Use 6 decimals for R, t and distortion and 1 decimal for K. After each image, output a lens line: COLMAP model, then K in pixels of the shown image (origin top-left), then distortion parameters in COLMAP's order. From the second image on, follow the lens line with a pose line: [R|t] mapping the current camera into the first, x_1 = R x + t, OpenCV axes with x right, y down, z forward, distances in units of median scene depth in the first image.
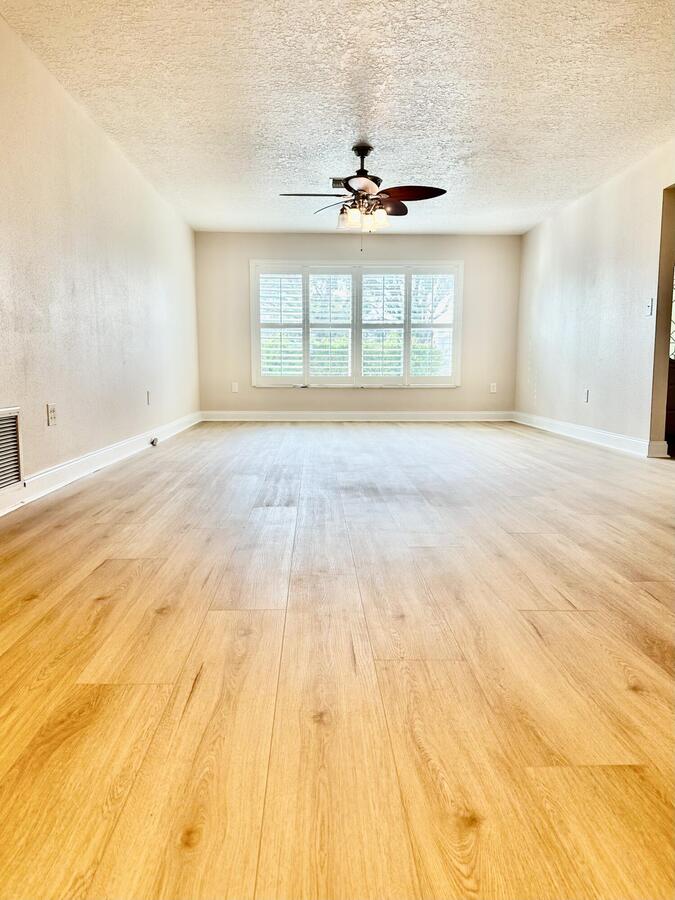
lens RADIAL K [[677.3, 0, 337.5], [0, 677.3, 450.0], [0, 0, 1]] dist [0.077982, -0.115274]
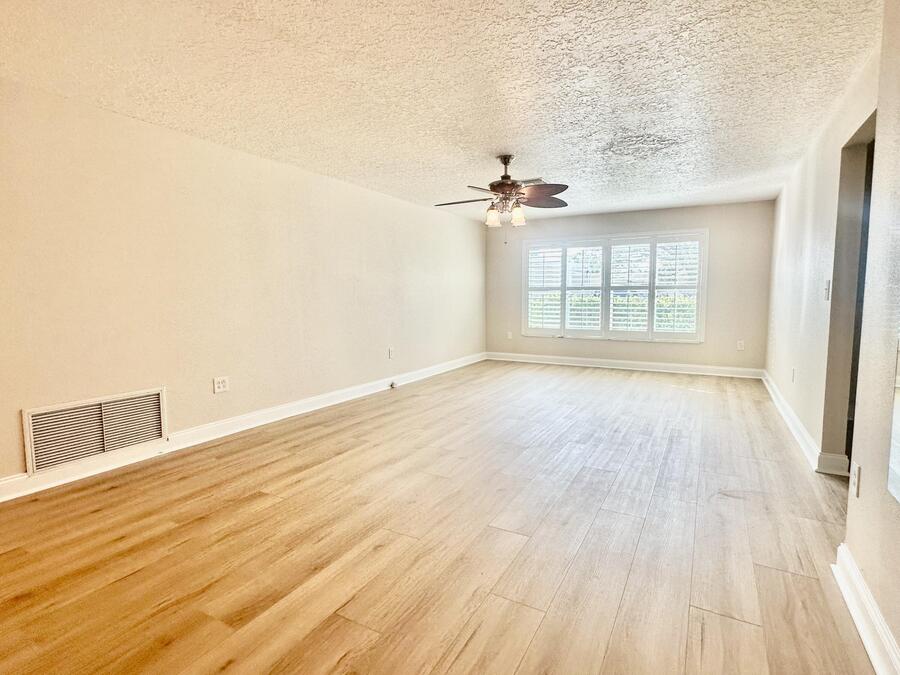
lens RADIAL K [[451.5, 0, 450.0], [0, 451.5, 337.5], [0, 0, 1]] dist [0.000318, -0.000062]
pose [[0.862166, 0.040624, -0.504995, 0.203588], [-0.055690, 0.998339, -0.014769, -0.070434], [0.503556, 0.040856, 0.862996, 0.180394]]
